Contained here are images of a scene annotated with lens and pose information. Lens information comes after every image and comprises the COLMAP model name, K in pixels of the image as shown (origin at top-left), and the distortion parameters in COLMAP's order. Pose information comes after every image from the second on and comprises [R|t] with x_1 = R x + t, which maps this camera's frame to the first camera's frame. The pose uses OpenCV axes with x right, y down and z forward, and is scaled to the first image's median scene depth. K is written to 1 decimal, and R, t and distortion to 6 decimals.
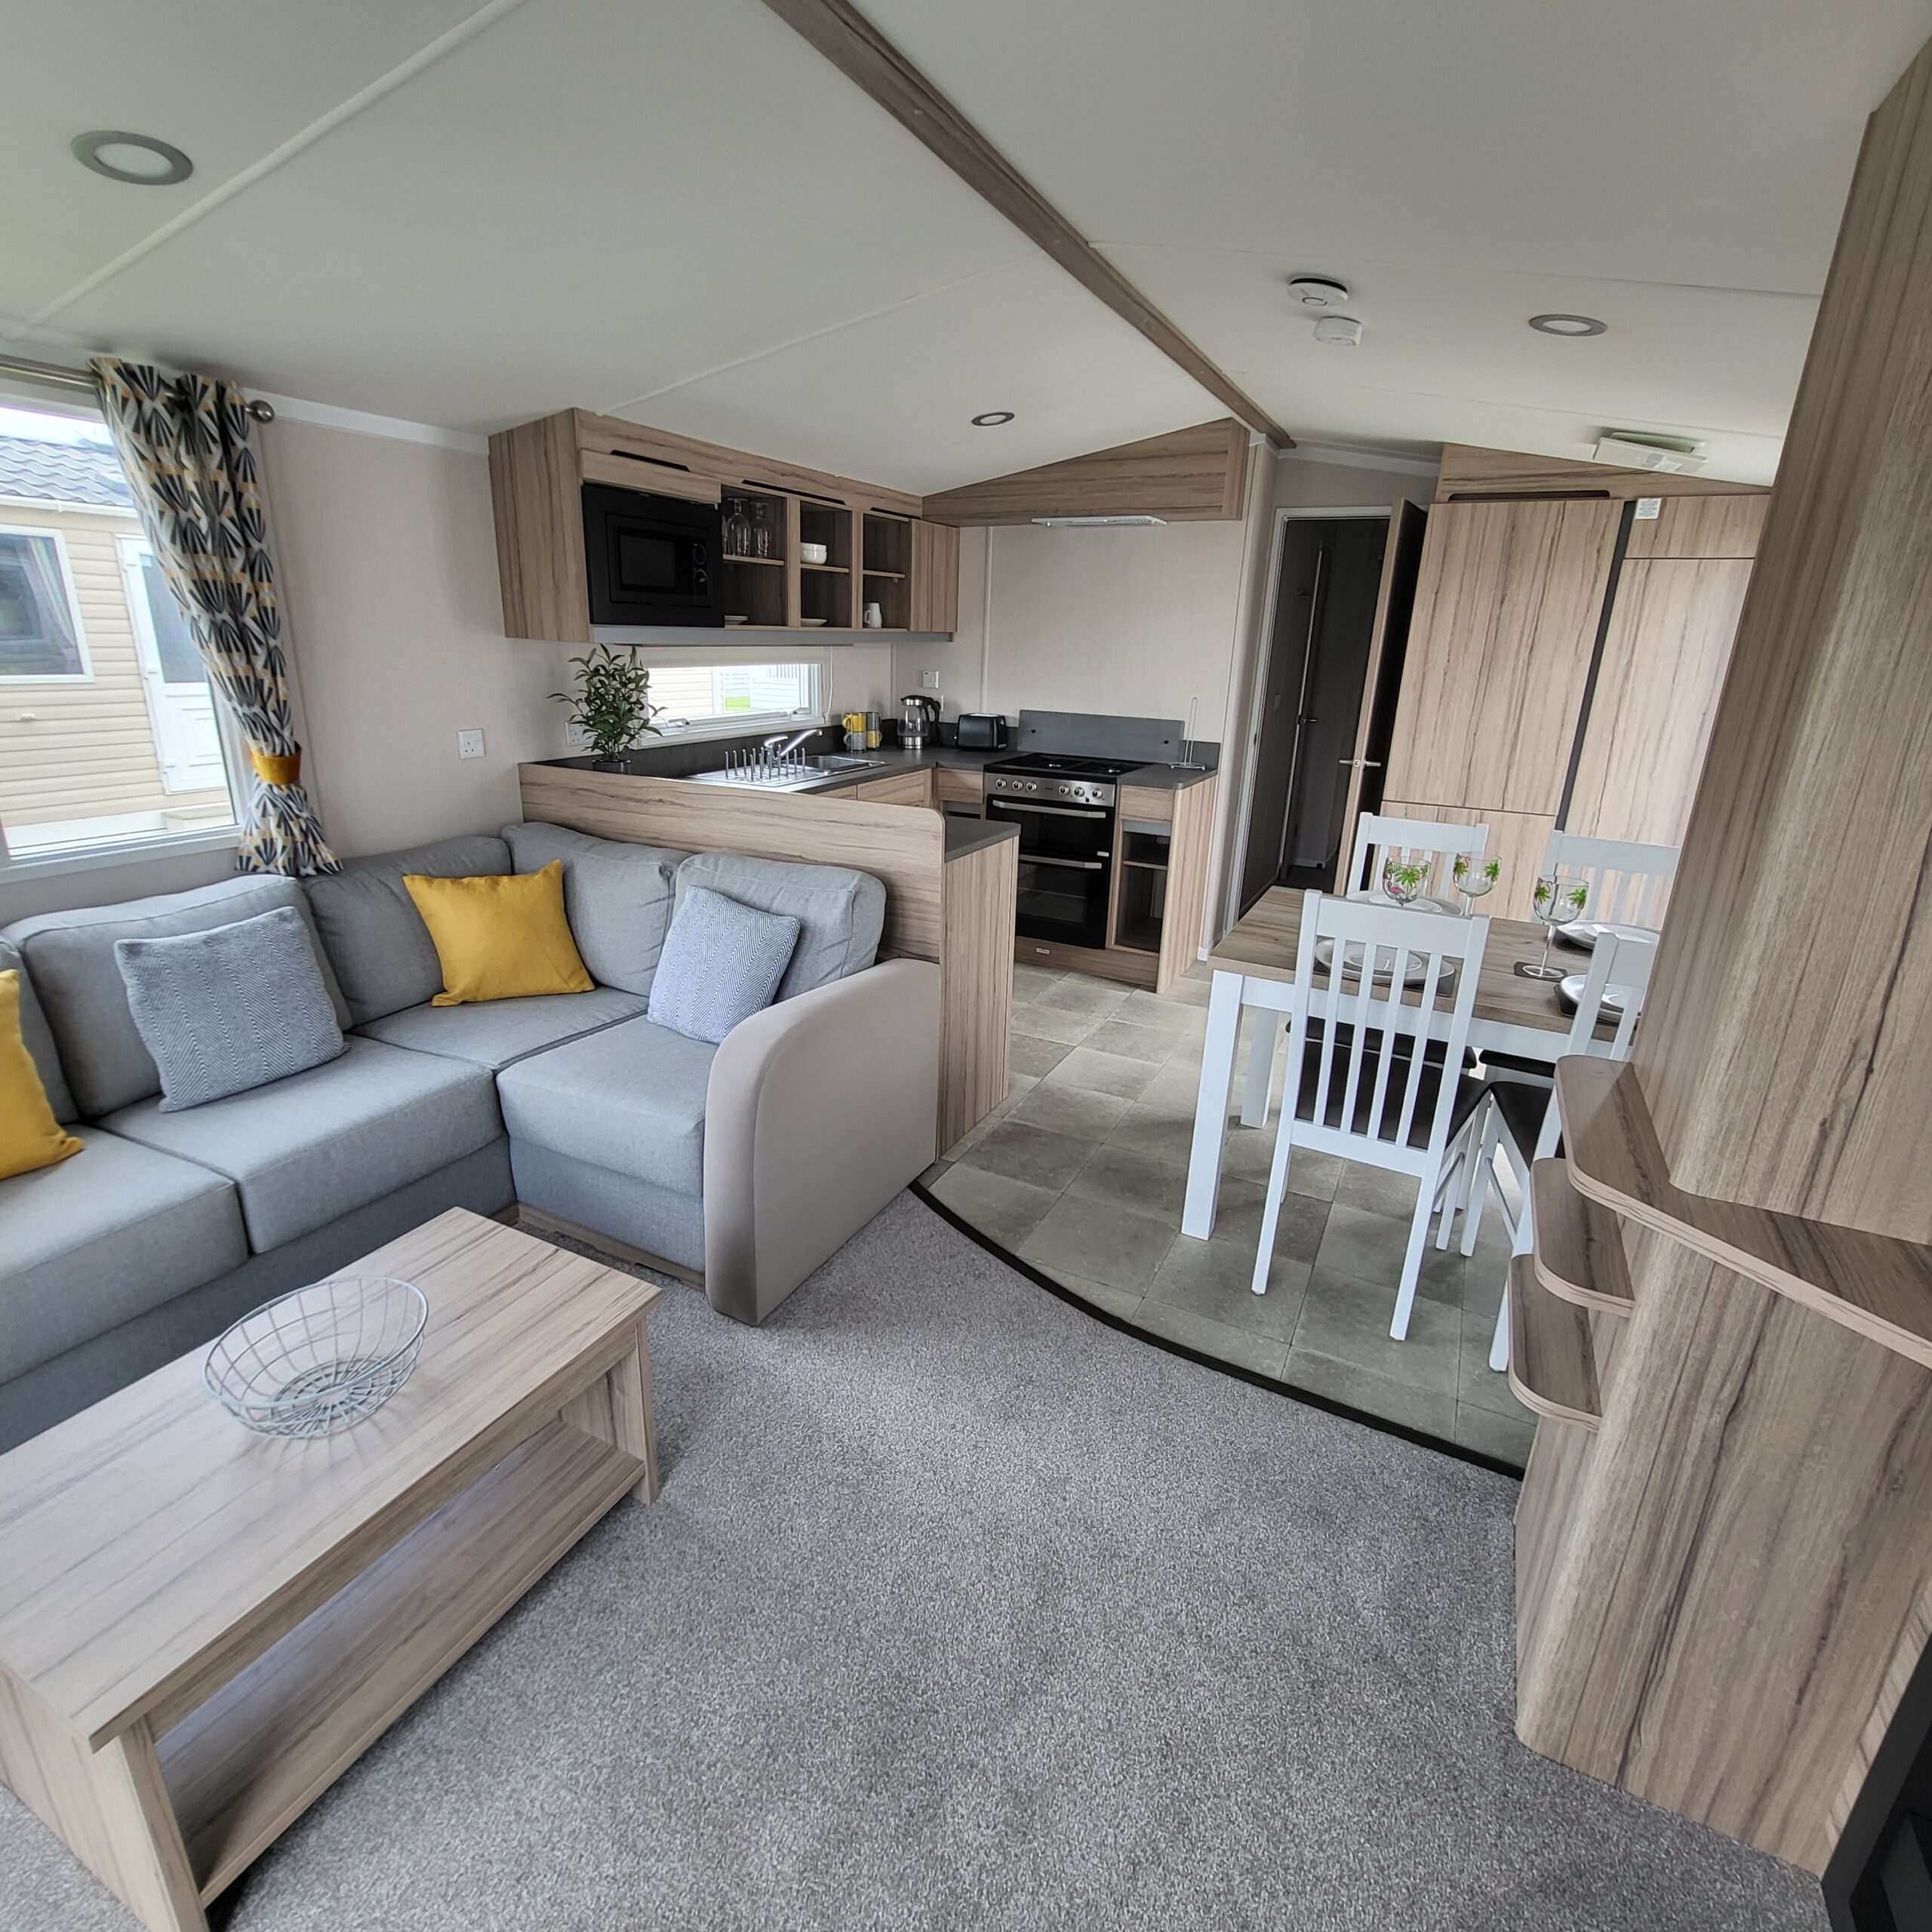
lens RADIAL K [[1007.9, 0, 956.1], [0, 1007.9, 947.6], [0, 0, 1]] dist [0.005167, -0.000498]
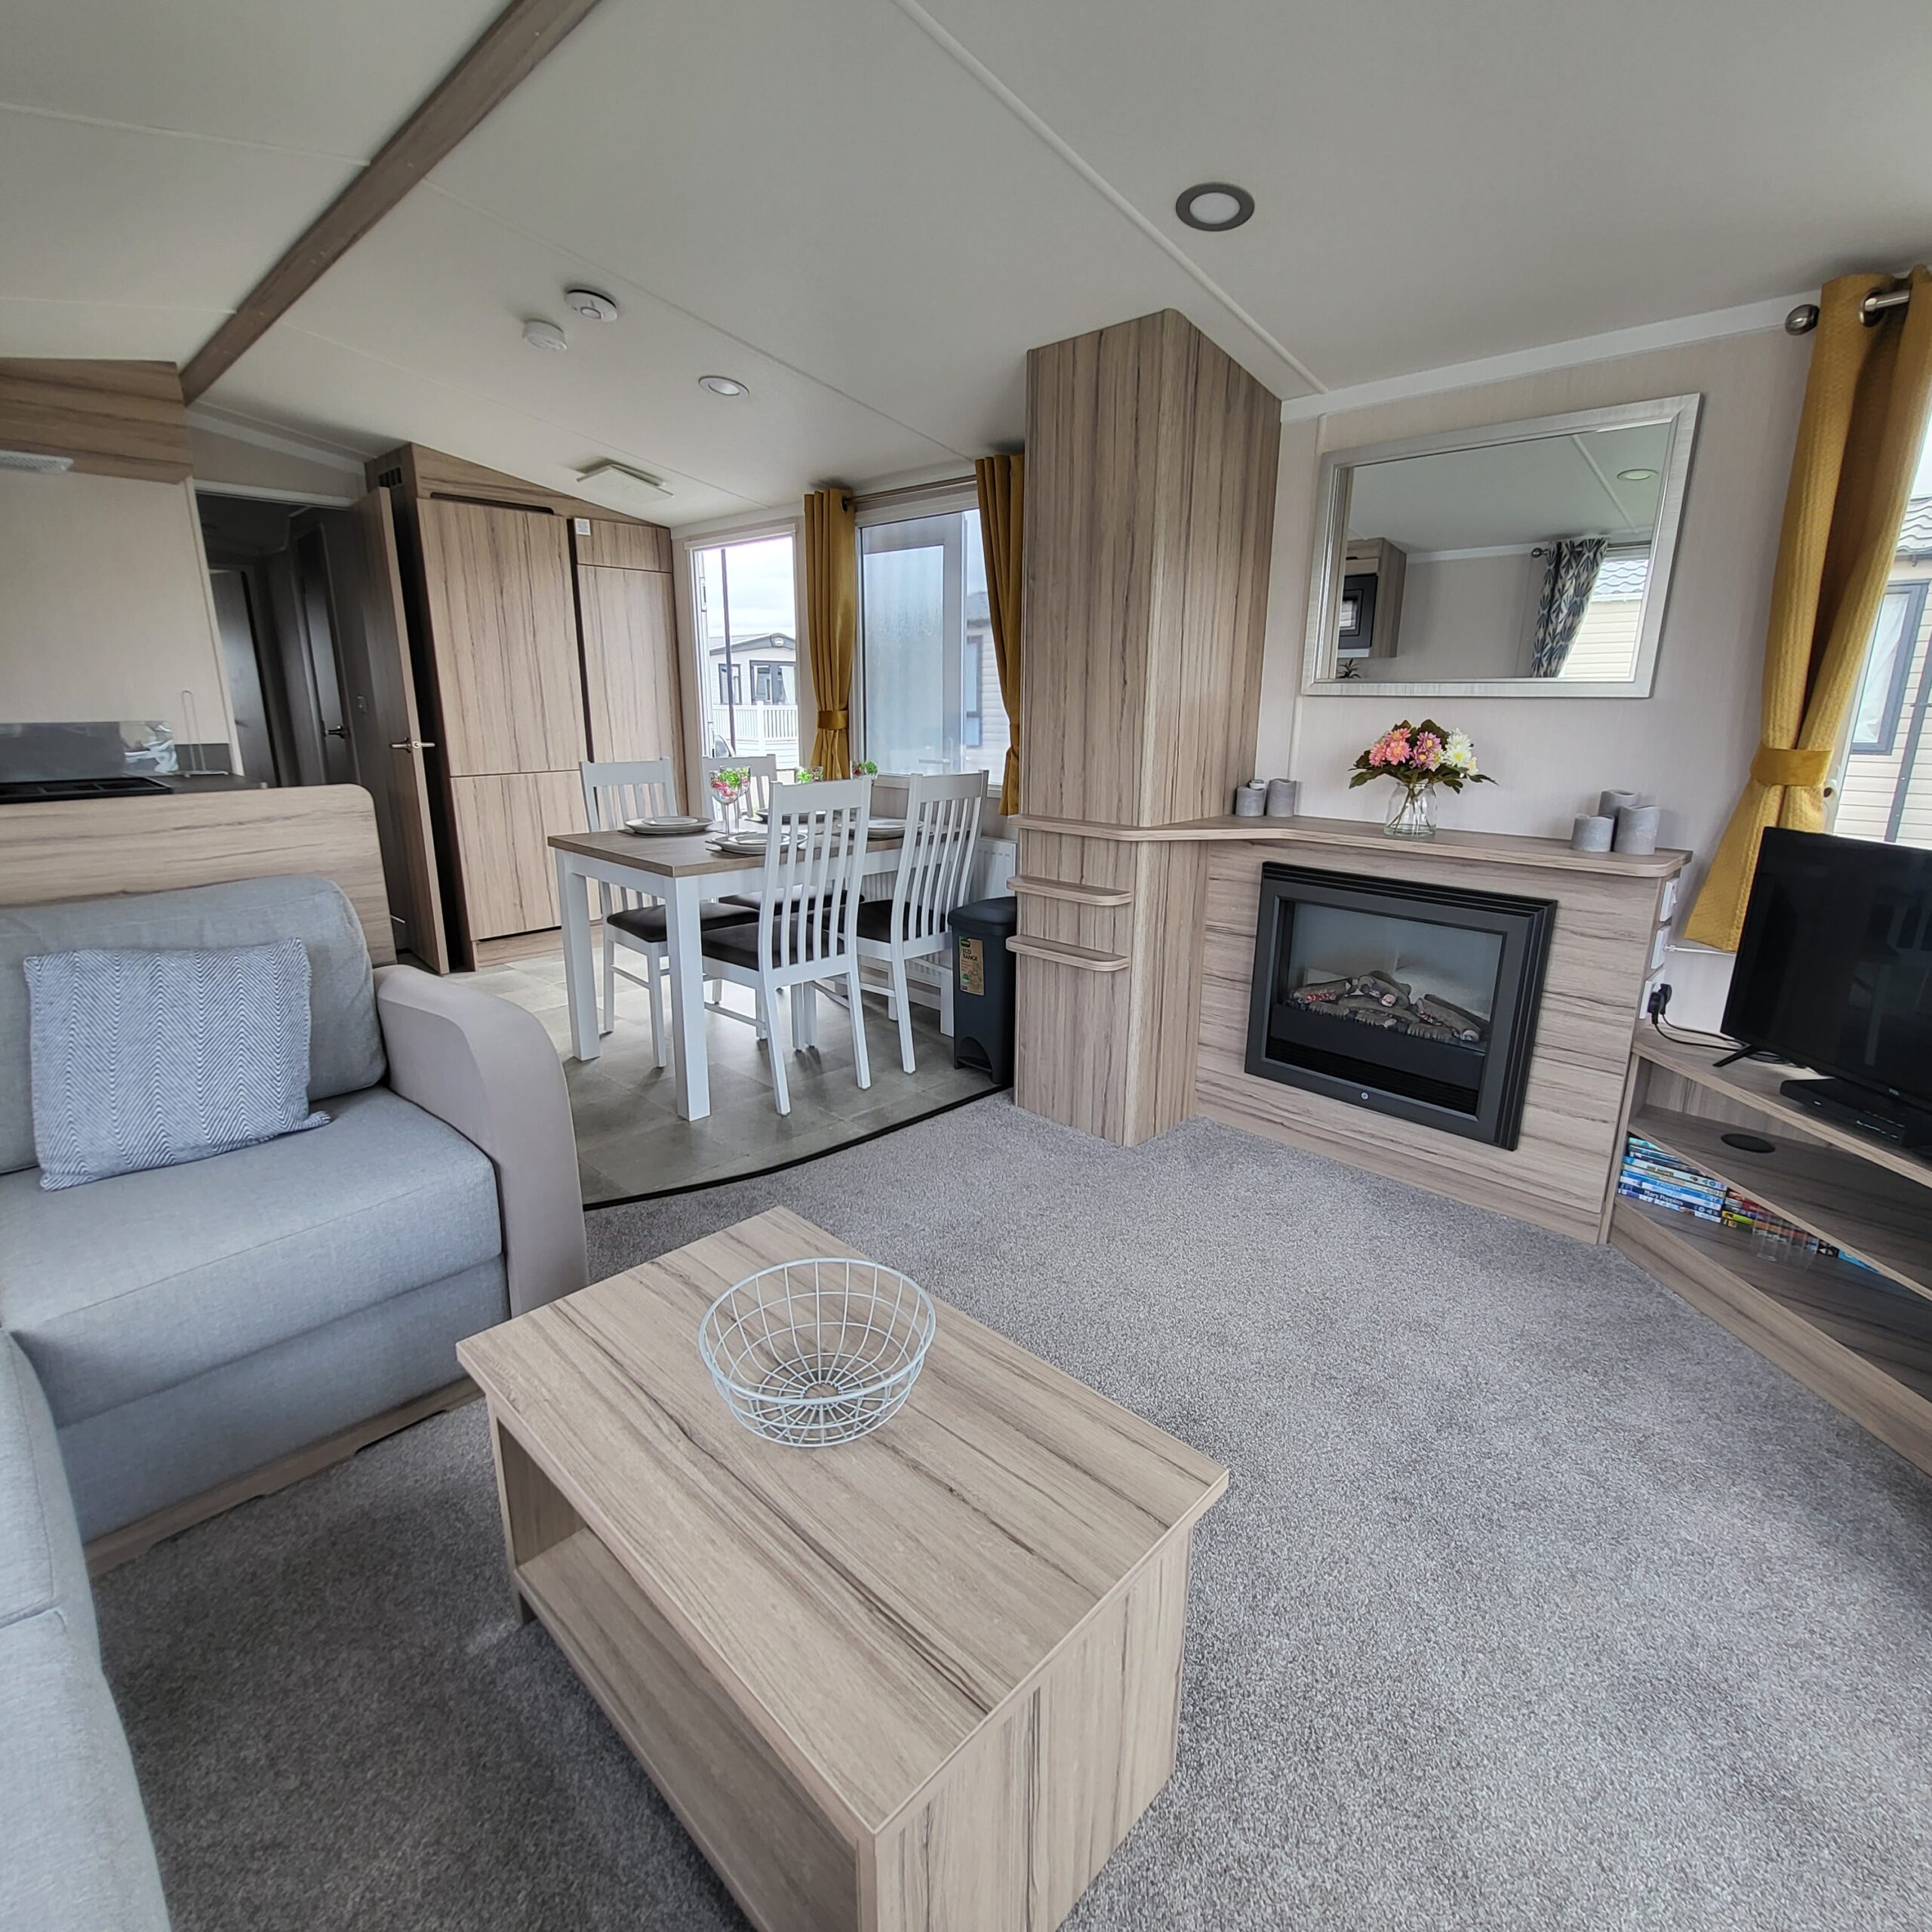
lens RADIAL K [[1007.9, 0, 956.1], [0, 1007.9, 947.6], [0, 0, 1]] dist [0.005167, -0.000498]
pose [[0.303597, -0.263000, 0.915784, -0.405927], [0.293132, 0.940314, 0.172866, -0.005584], [-0.906588, 0.215964, 0.362570, 0.166818]]
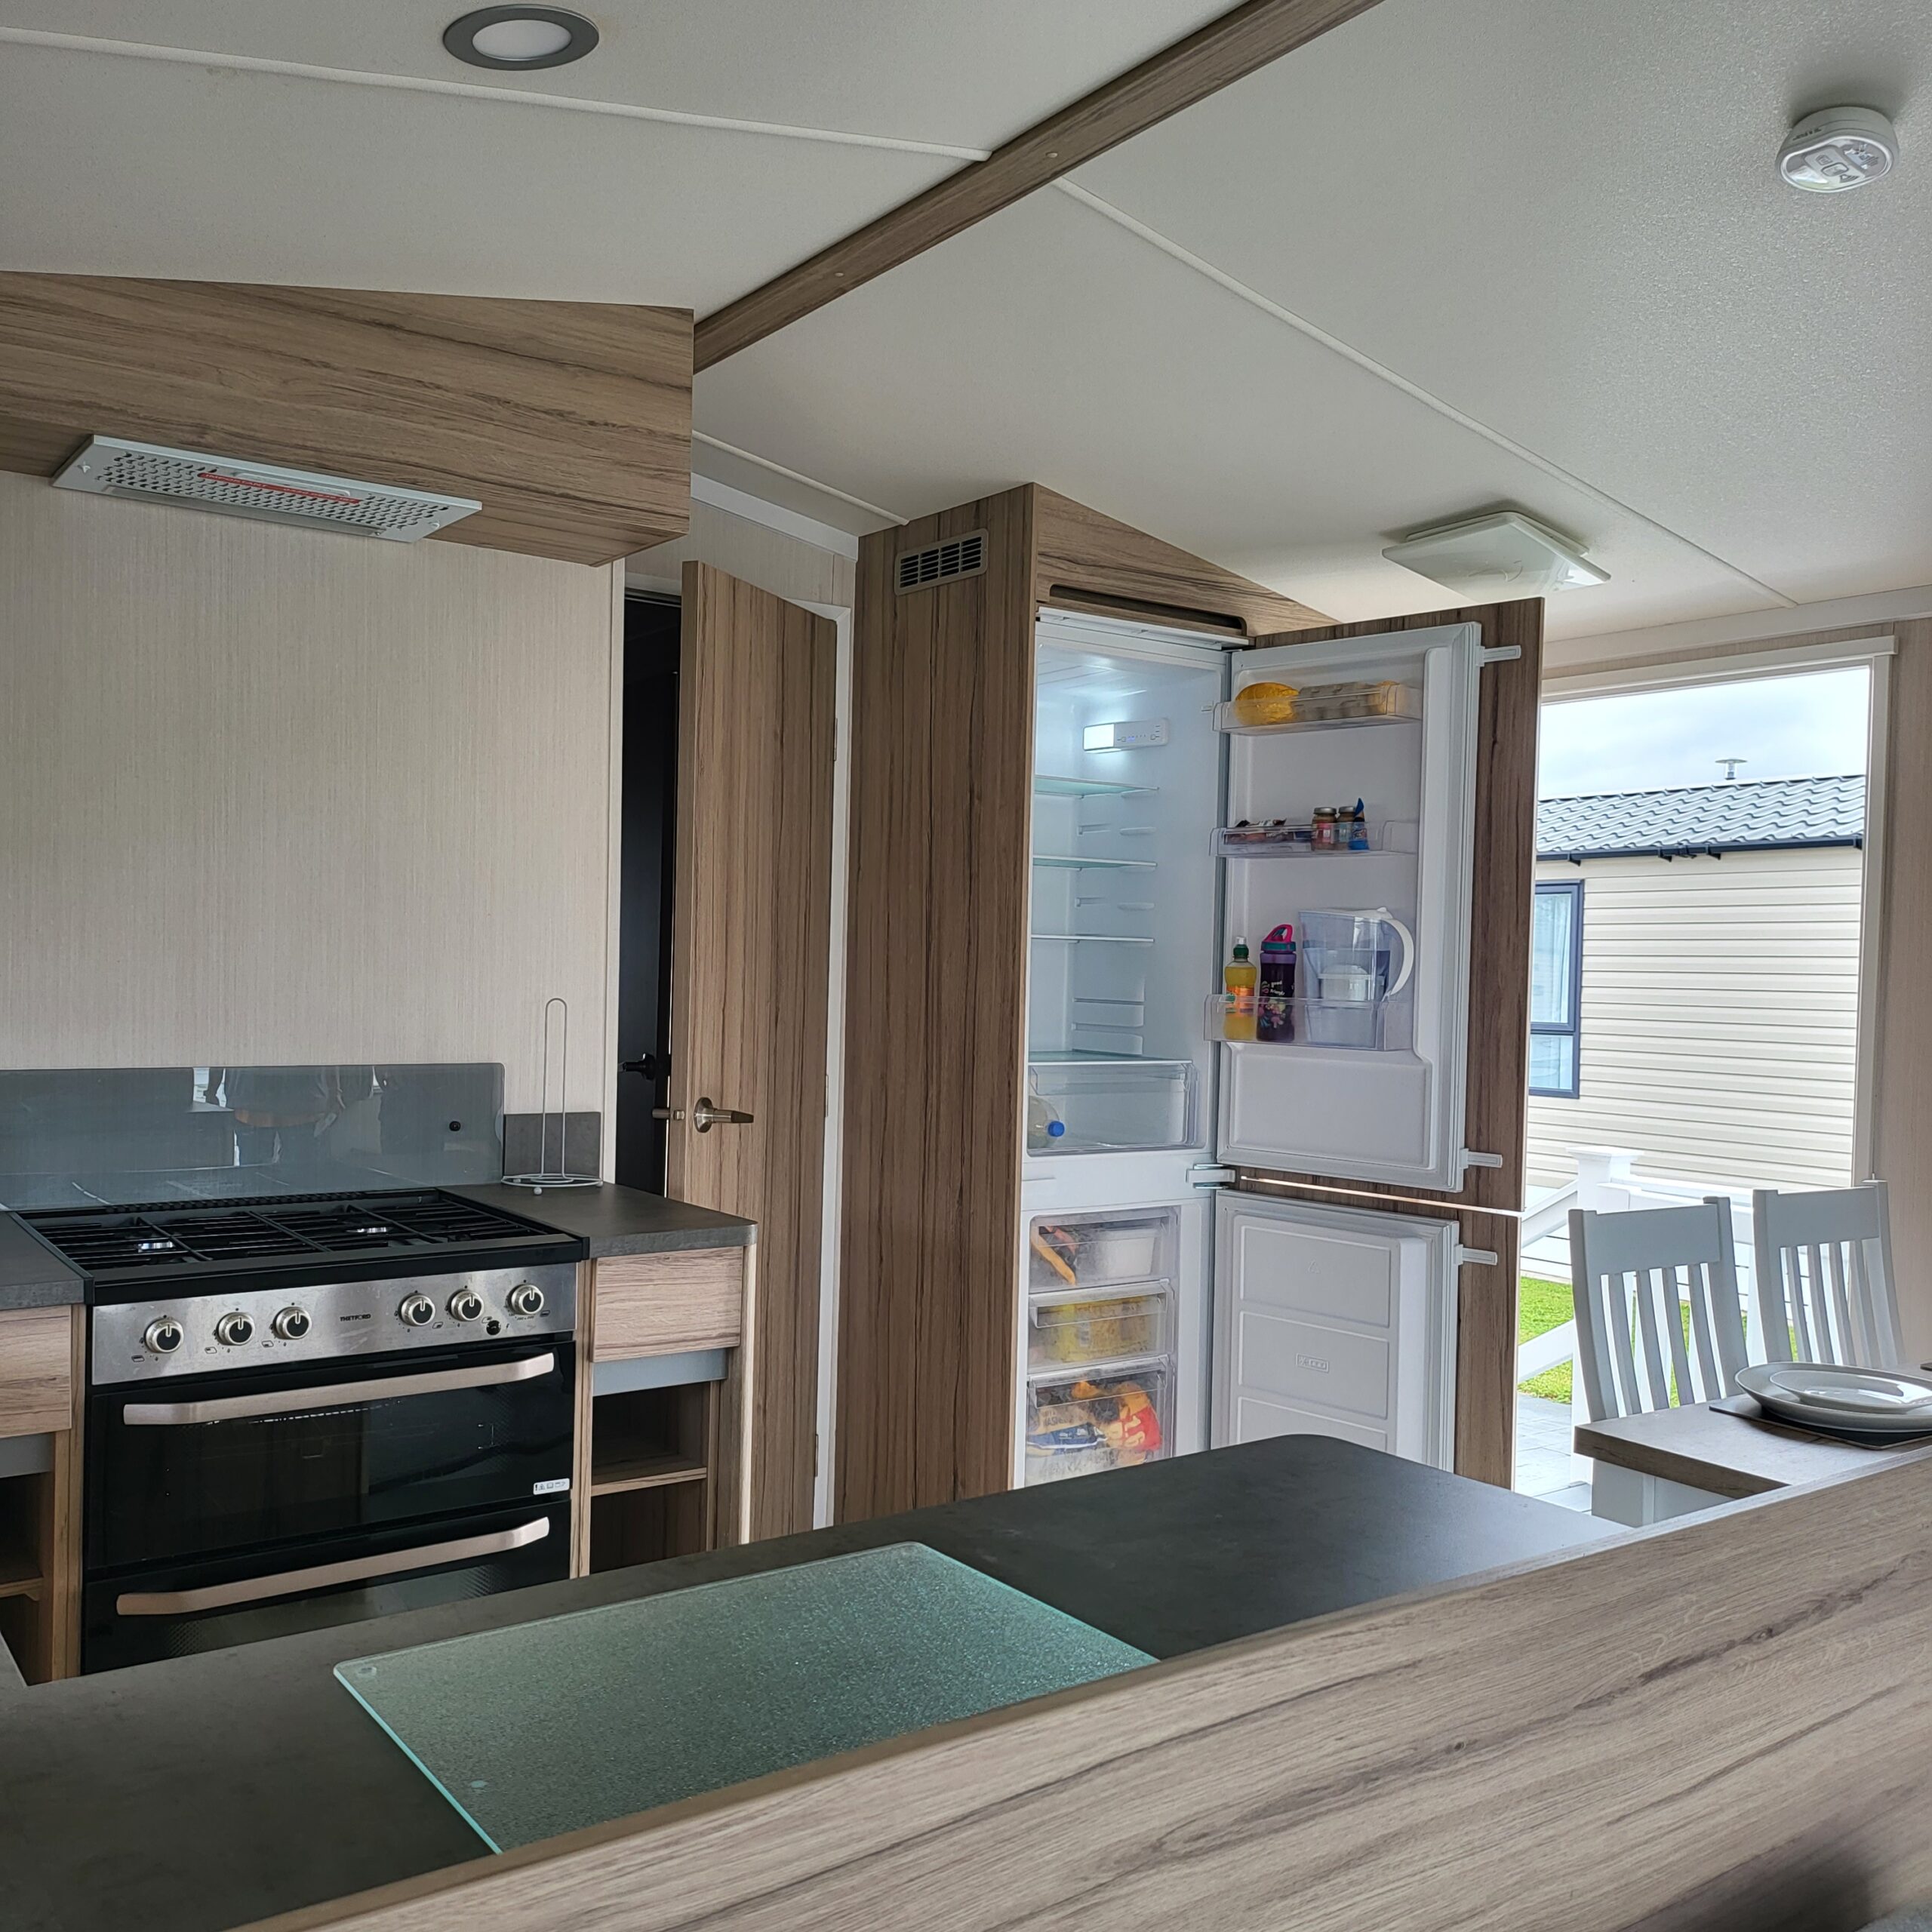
lens RADIAL K [[1790.4, 0, 962.7], [0, 1790.4, 995.3], [0, 0, 1]] dist [0.096502, -0.127954]
pose [[0.460075, -0.035774, 0.887159, -0.288997], [0.259674, 0.960921, -0.095917, -0.152252], [-0.849058, 0.274501, 0.451386, 0.593860]]
